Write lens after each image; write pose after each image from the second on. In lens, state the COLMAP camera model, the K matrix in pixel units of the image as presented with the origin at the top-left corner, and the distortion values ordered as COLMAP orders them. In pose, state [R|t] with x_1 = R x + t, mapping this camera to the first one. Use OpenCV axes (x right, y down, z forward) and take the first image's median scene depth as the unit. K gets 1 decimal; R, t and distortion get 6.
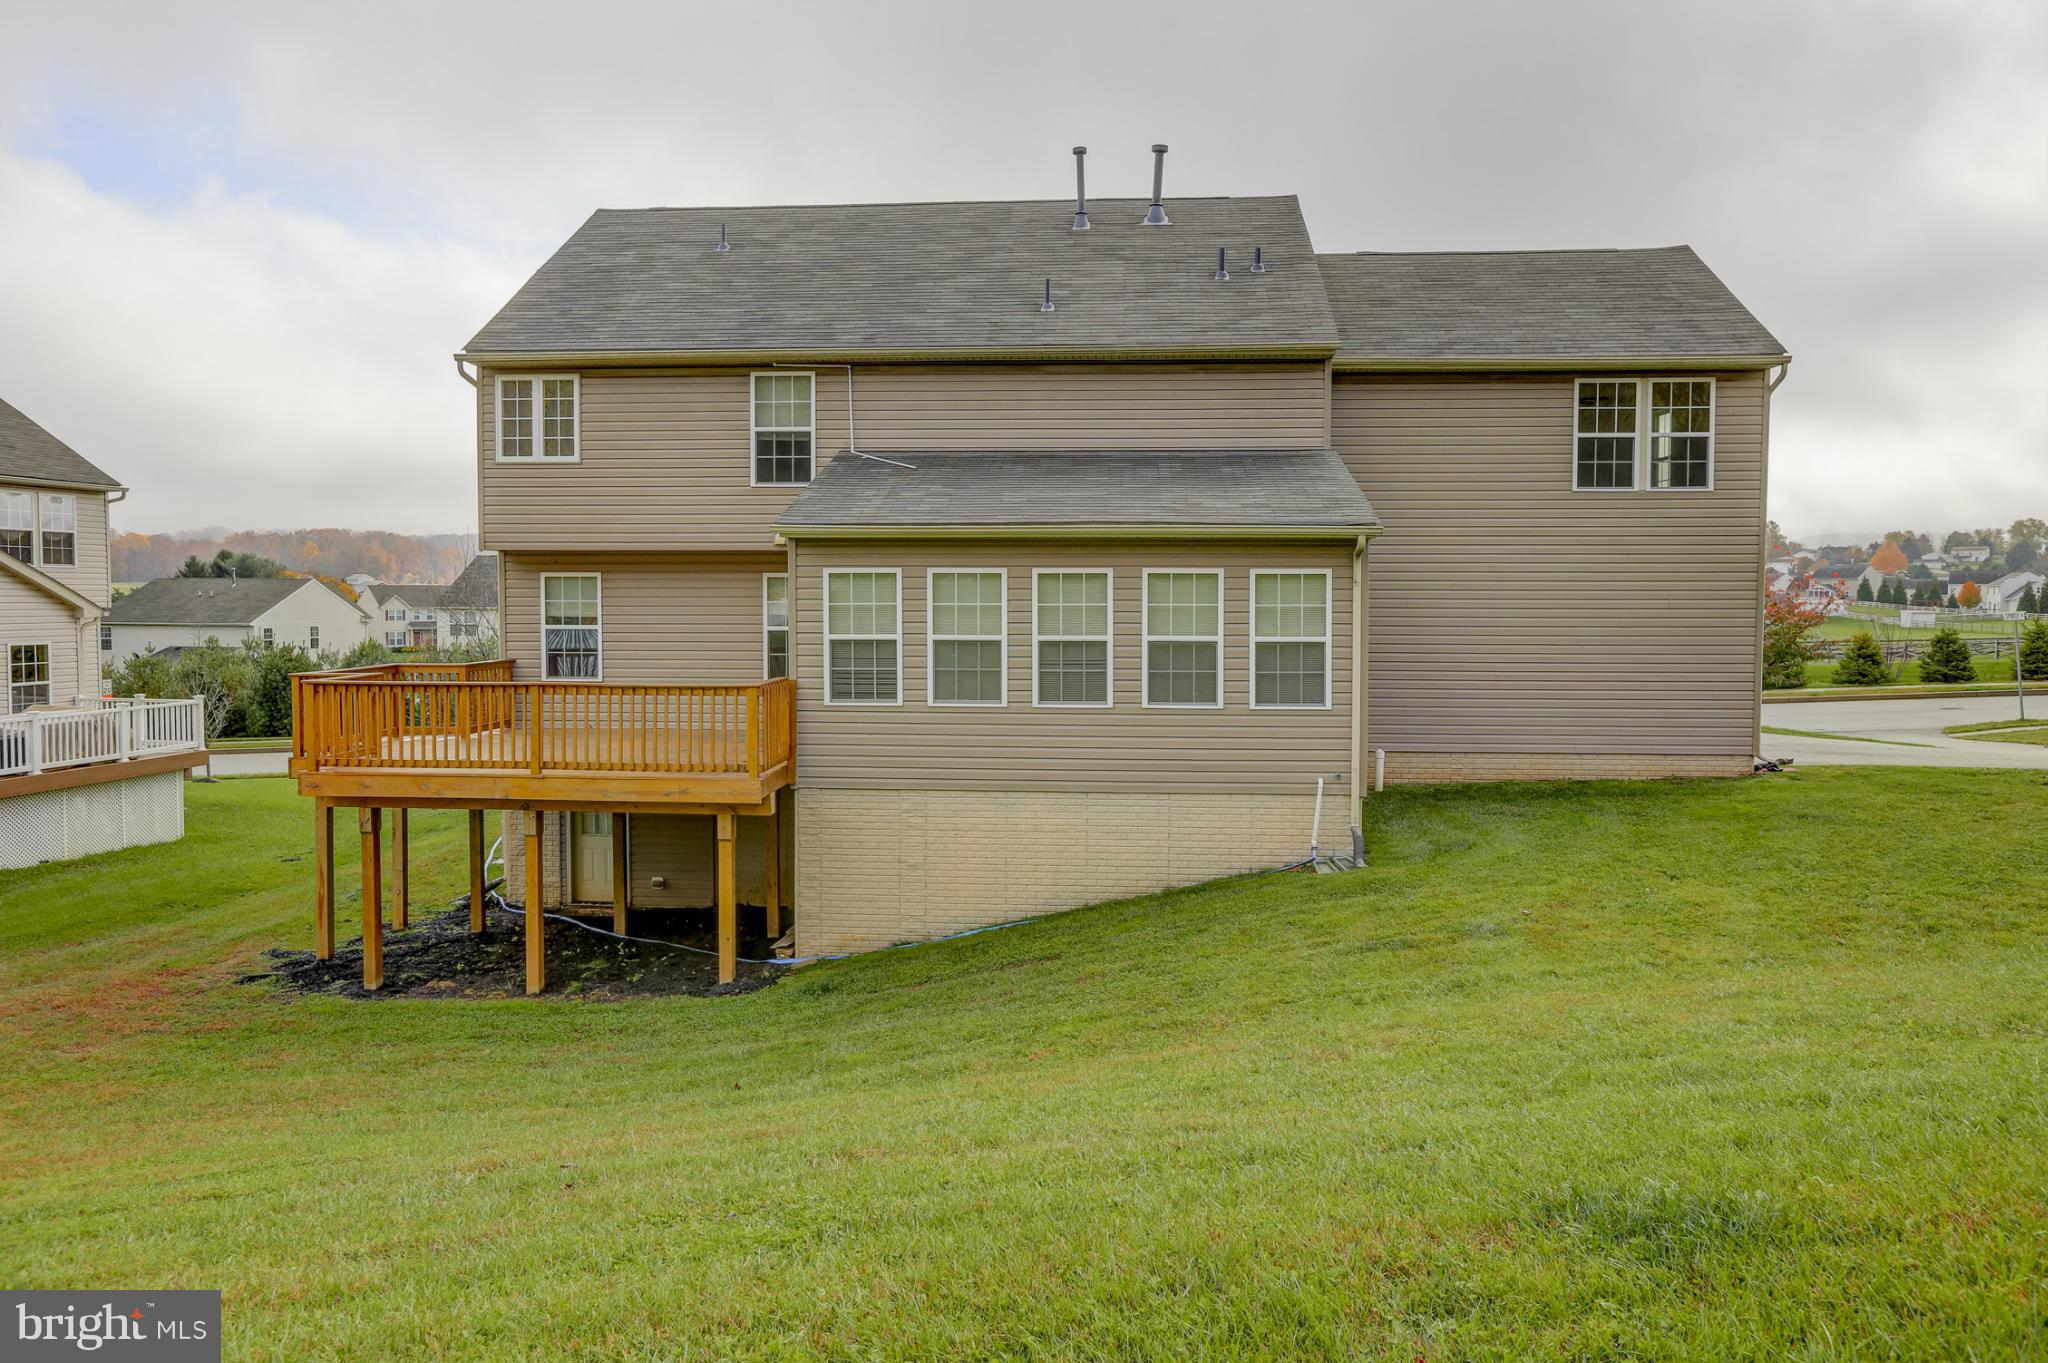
lens RADIAL K [[1010.0, 0, 1038.4], [0, 1010.0, 686.8], [0, 0, 1]] dist [-0.005372, -0.000322]
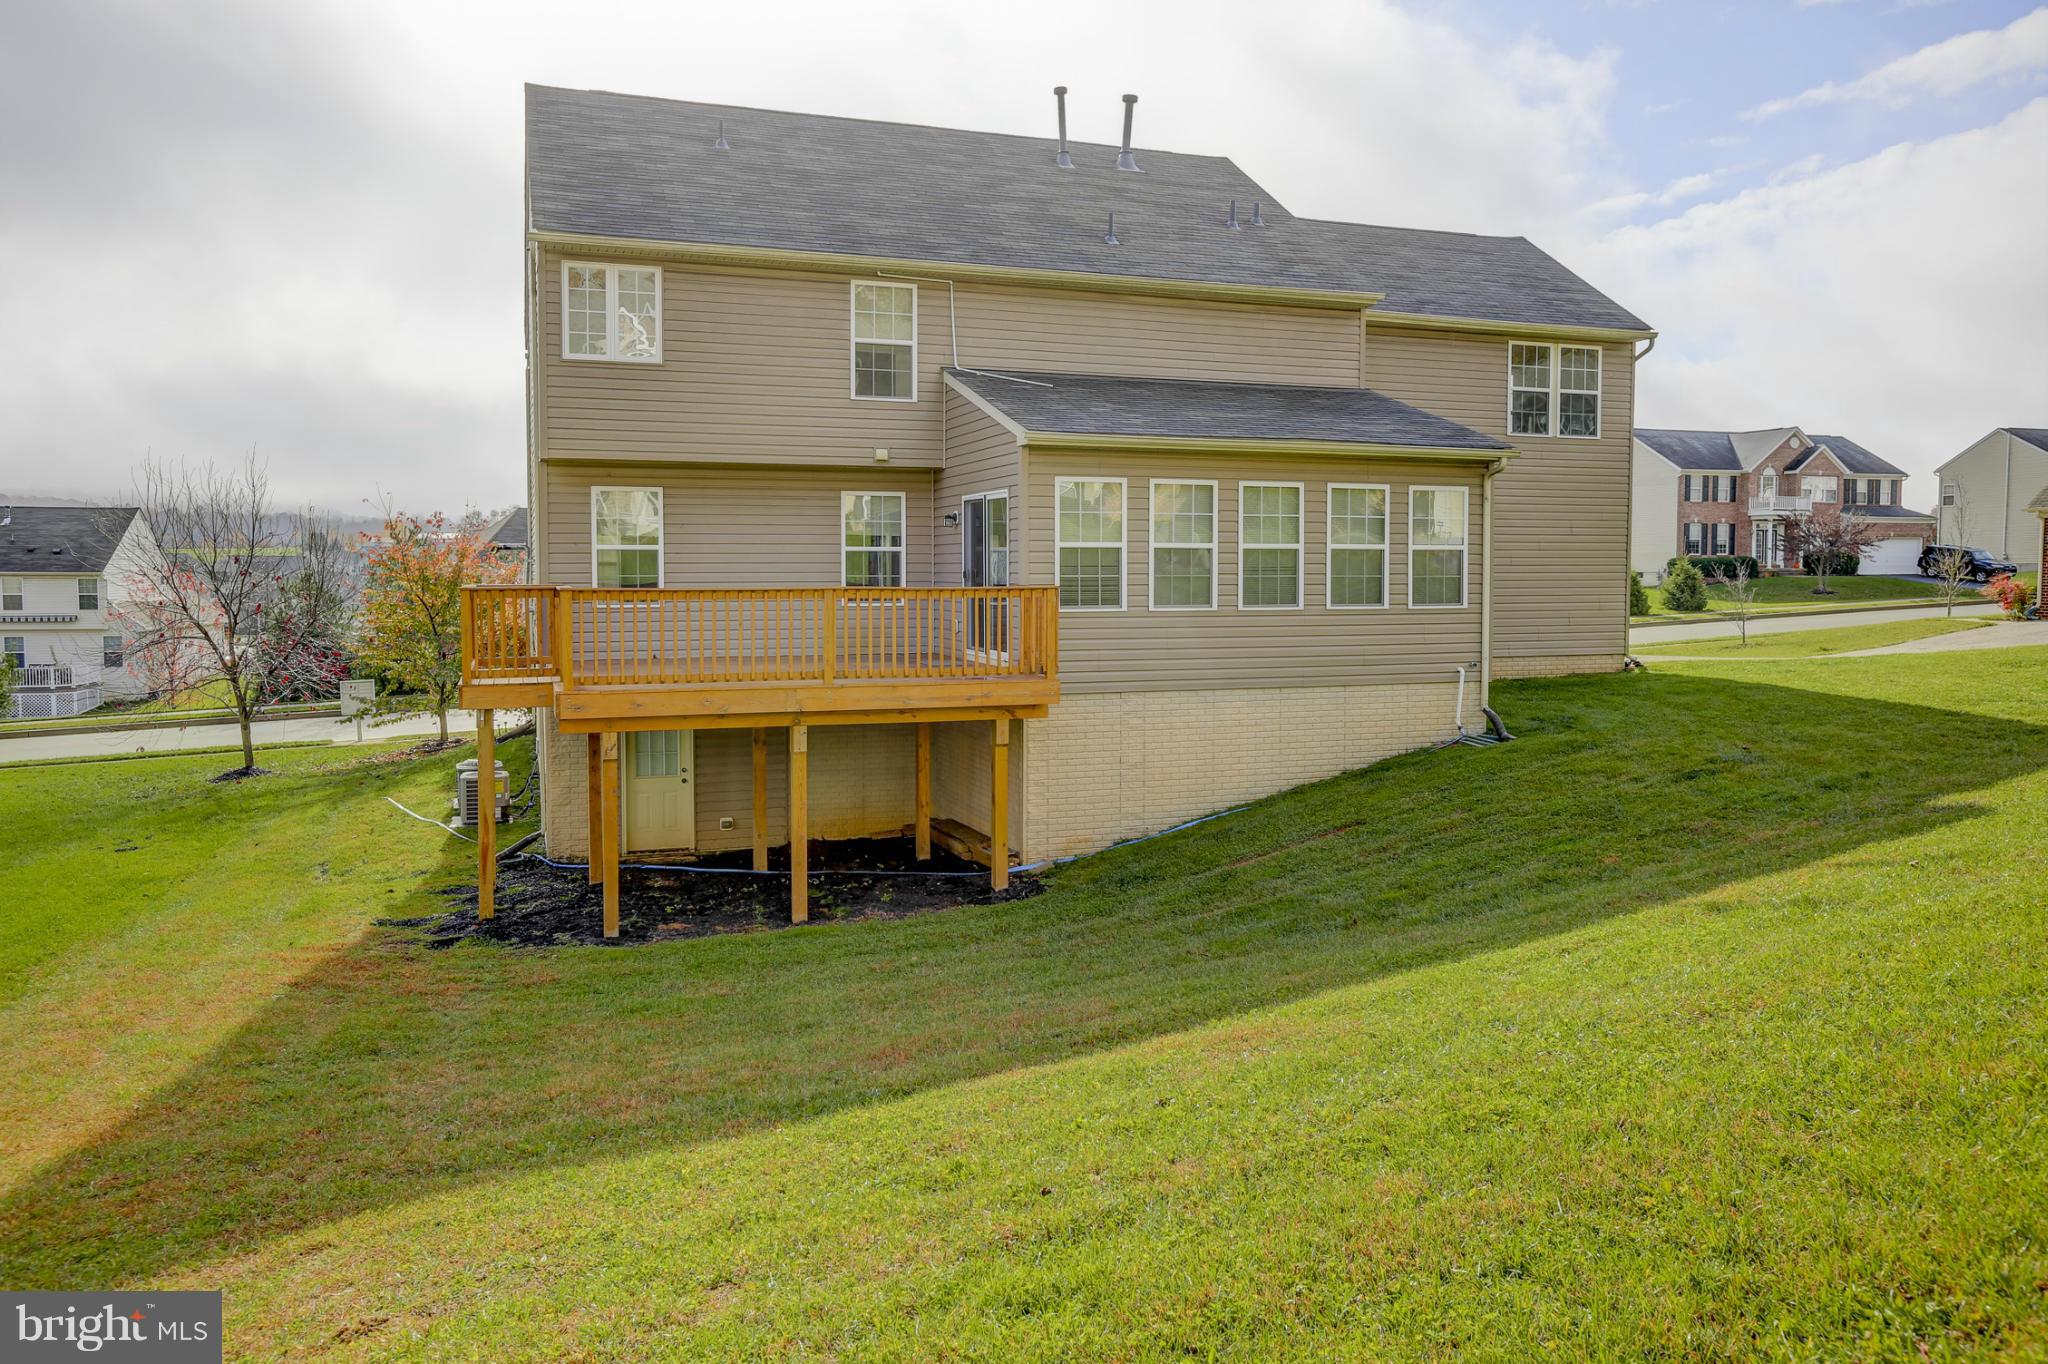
lens RADIAL K [[1010.0, 0, 1038.4], [0, 1010.0, 687.3], [0, 0, 1]] dist [-0.005372, -0.000322]
pose [[0.955774, -0.042879, 0.290959, -0.517441], [0.033572, 0.998755, 0.036906, 0.054290], [-0.292179, -0.025506, 0.956023, 0.031881]]
